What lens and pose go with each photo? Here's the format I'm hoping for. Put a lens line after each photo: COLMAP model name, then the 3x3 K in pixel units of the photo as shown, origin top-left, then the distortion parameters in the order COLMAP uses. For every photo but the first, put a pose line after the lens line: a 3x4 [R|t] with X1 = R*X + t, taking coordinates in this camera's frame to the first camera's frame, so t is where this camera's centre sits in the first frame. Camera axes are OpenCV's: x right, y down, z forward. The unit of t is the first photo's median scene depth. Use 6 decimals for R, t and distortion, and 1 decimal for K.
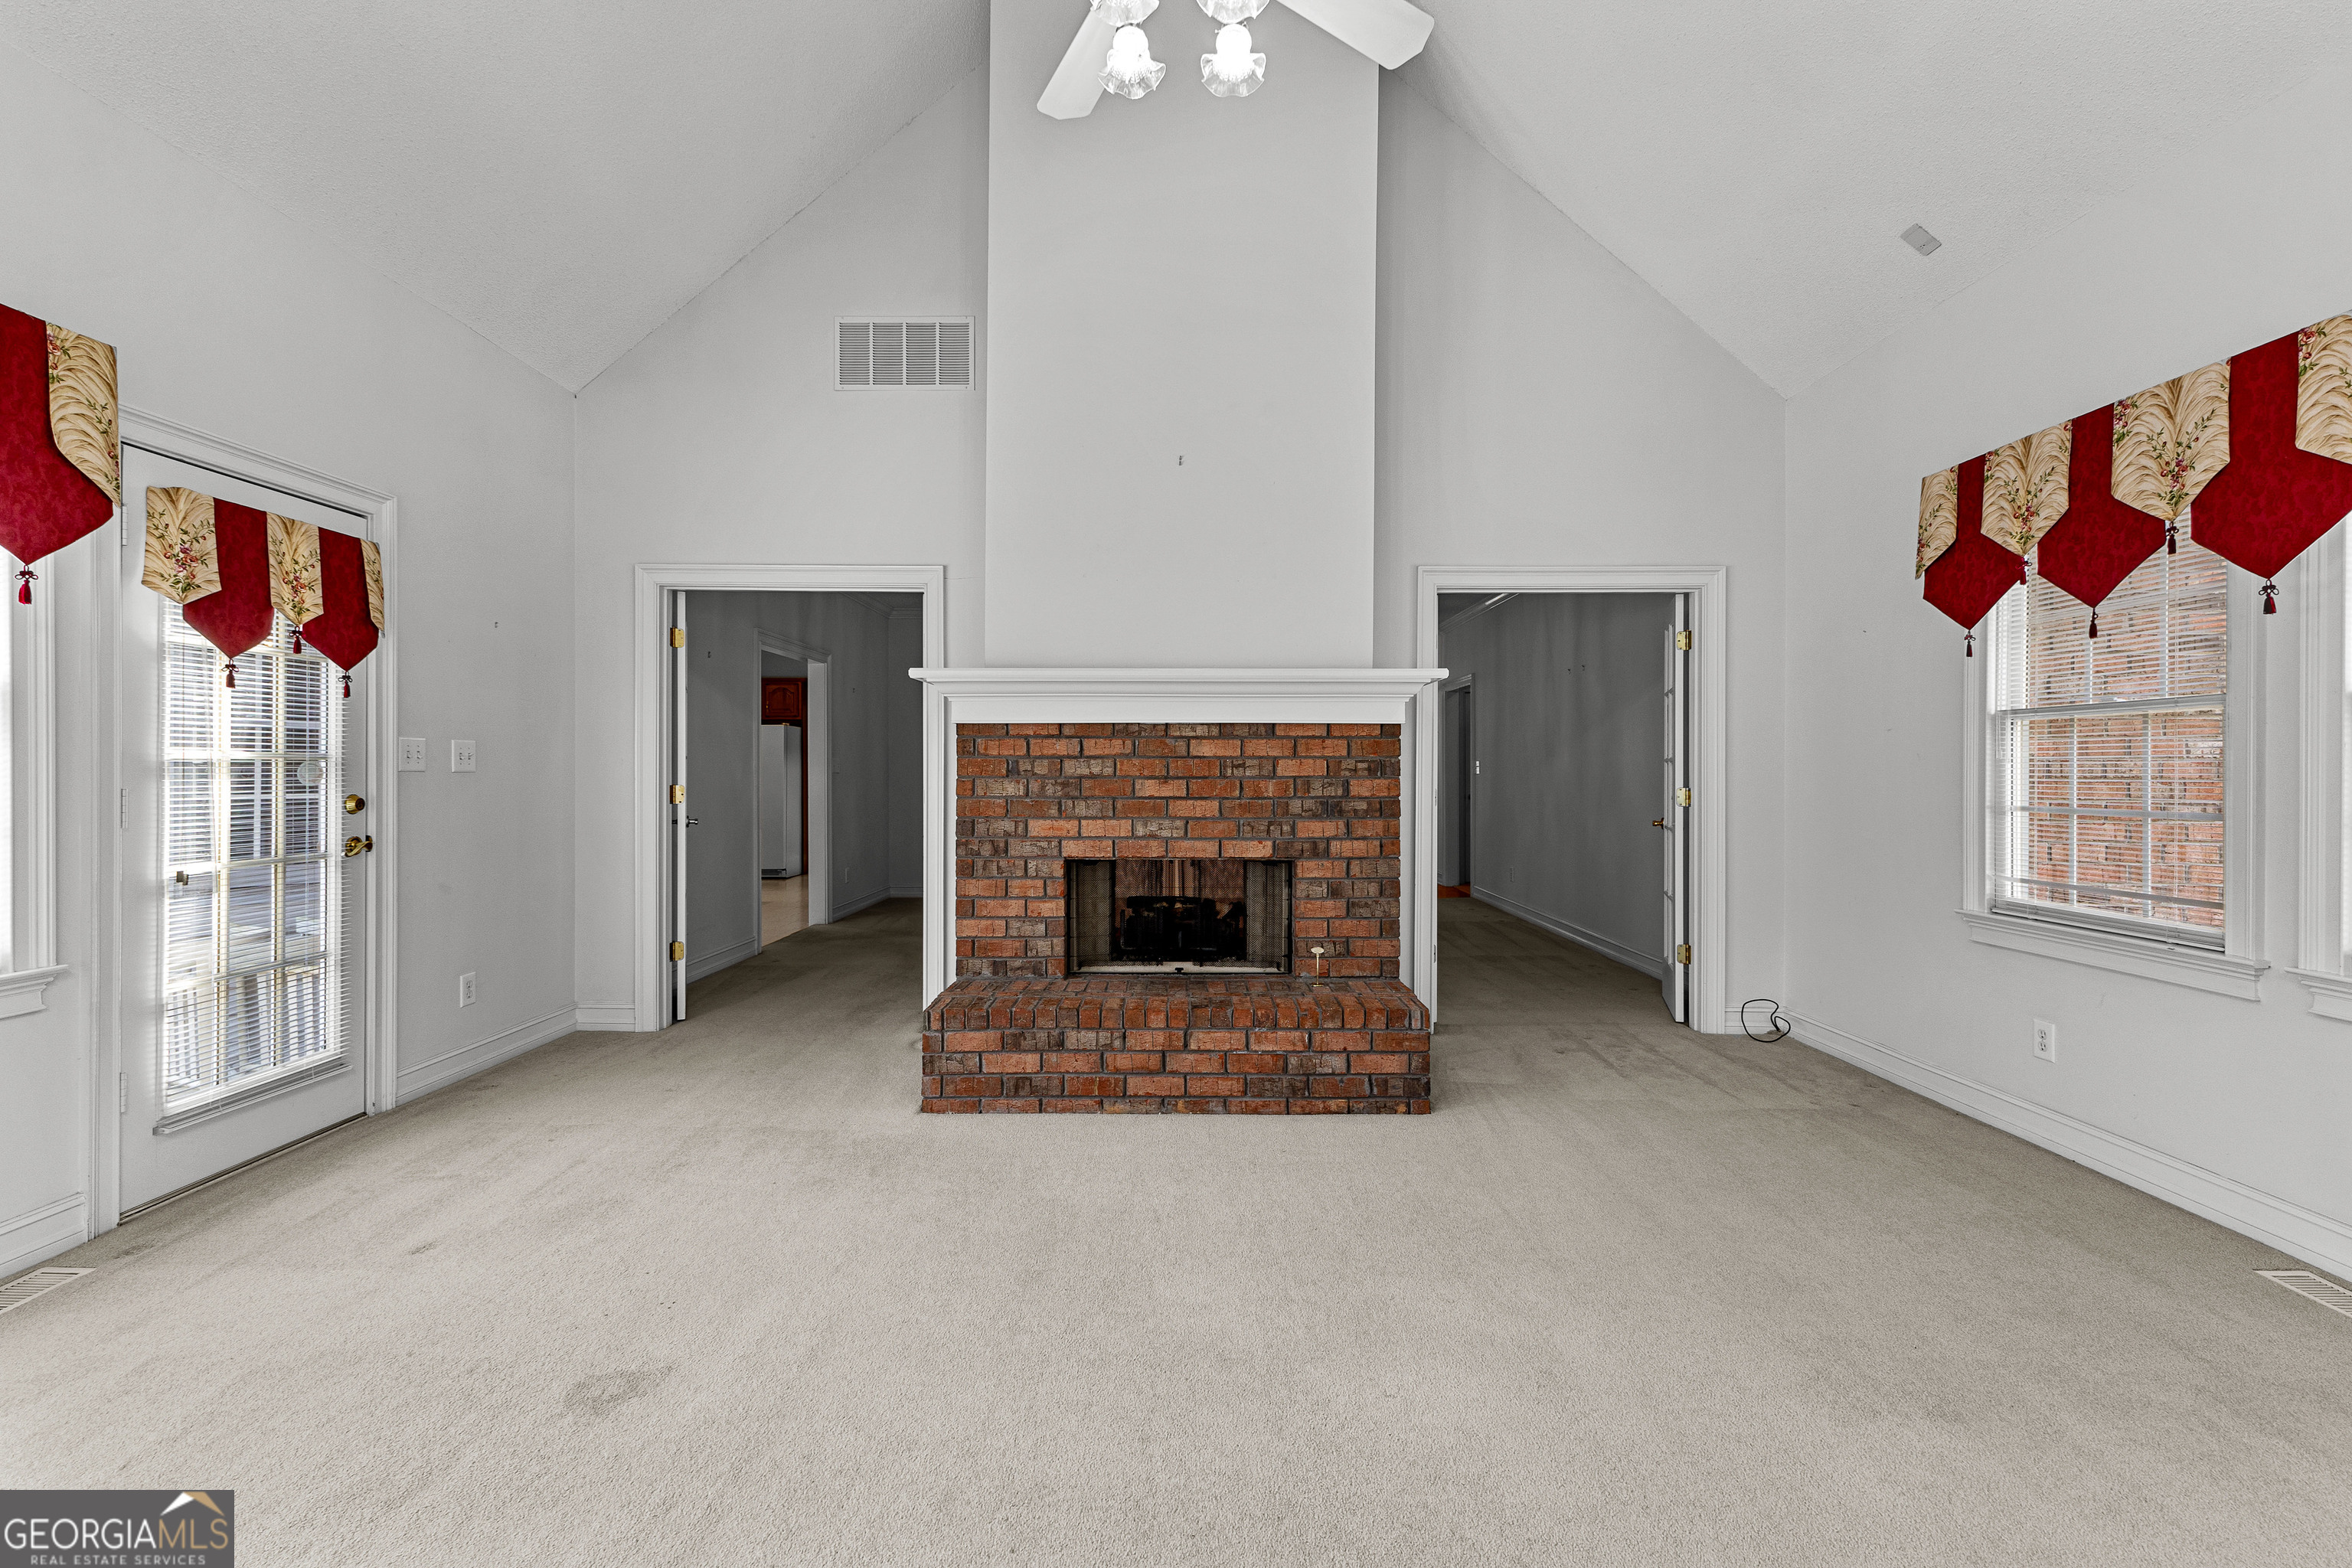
lens RADIAL K [[1018.5, 0, 1172.9], [0, 1018.5, 772.8], [0, 0, 1]] dist [0.008590, -0.000131]
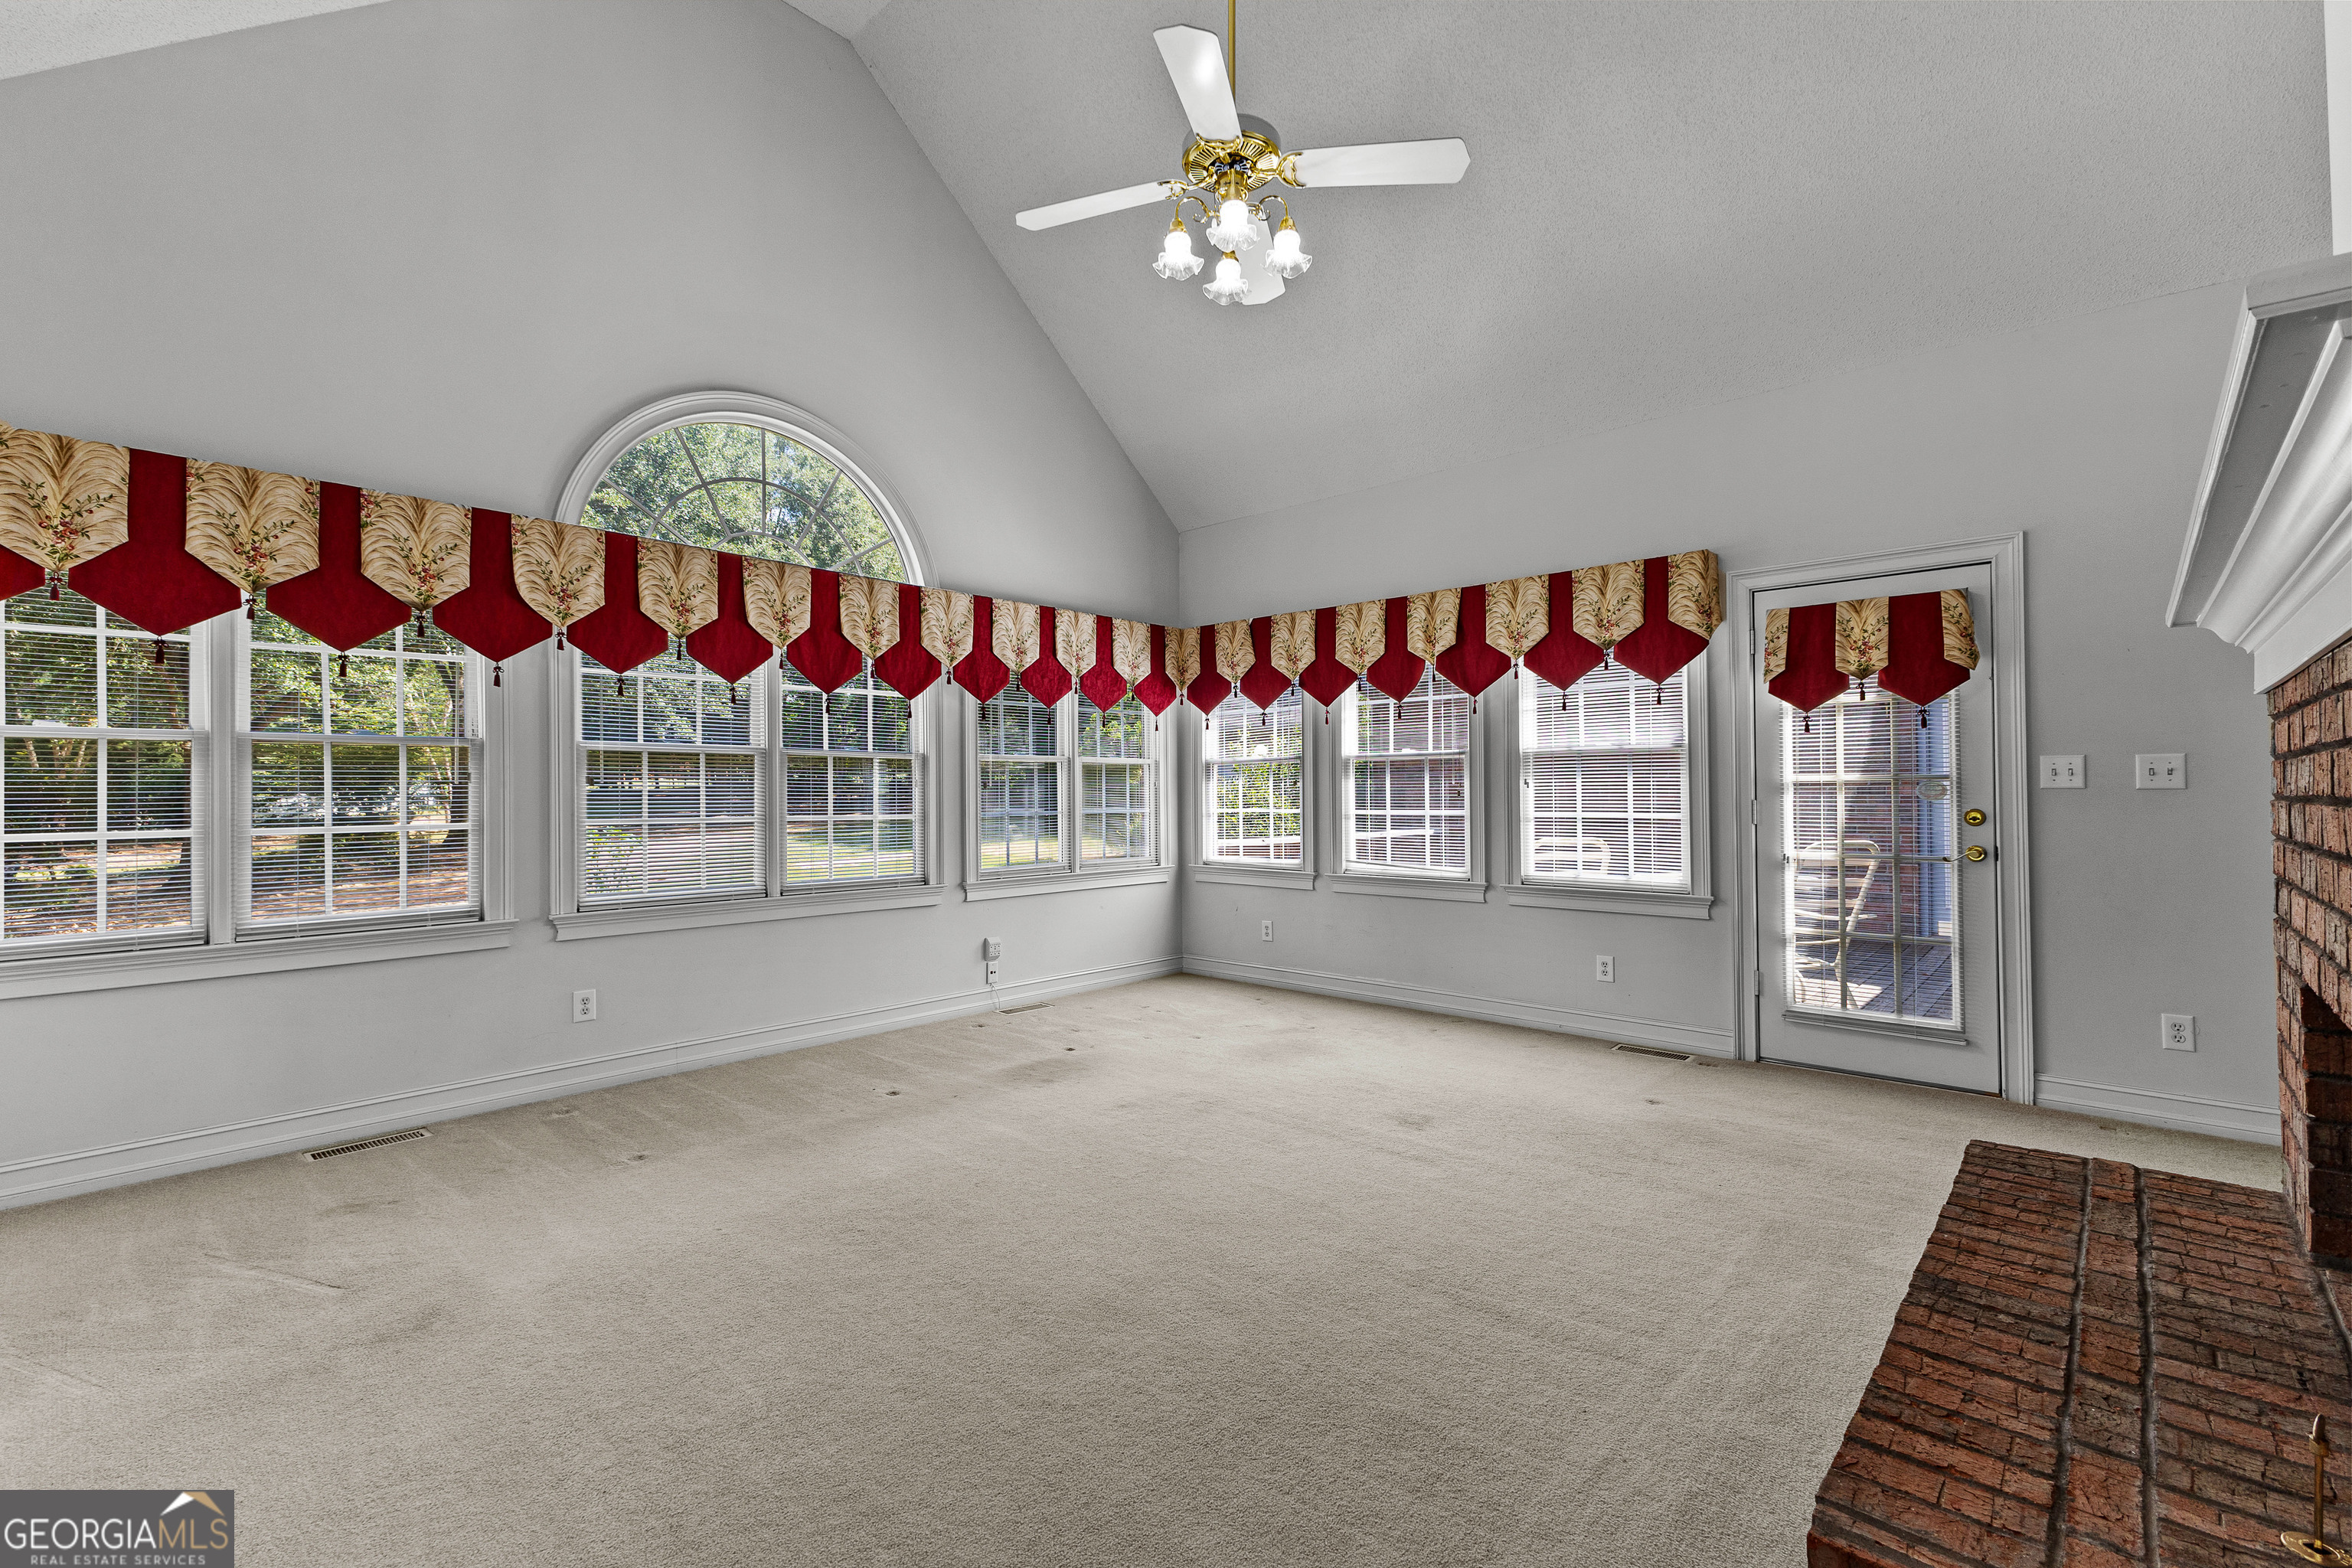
lens RADIAL K [[1030.8, 0, 1180.8], [0, 1030.8, 778.5], [0, 0, 1]] dist [0.008082, -0.000312]
pose [[-0.671807, -0.002276, -0.740723, 0.734504], [0.007376, 0.999925, -0.009763, -0.008854], [0.740690, -0.012022, -0.671740, 1.256600]]
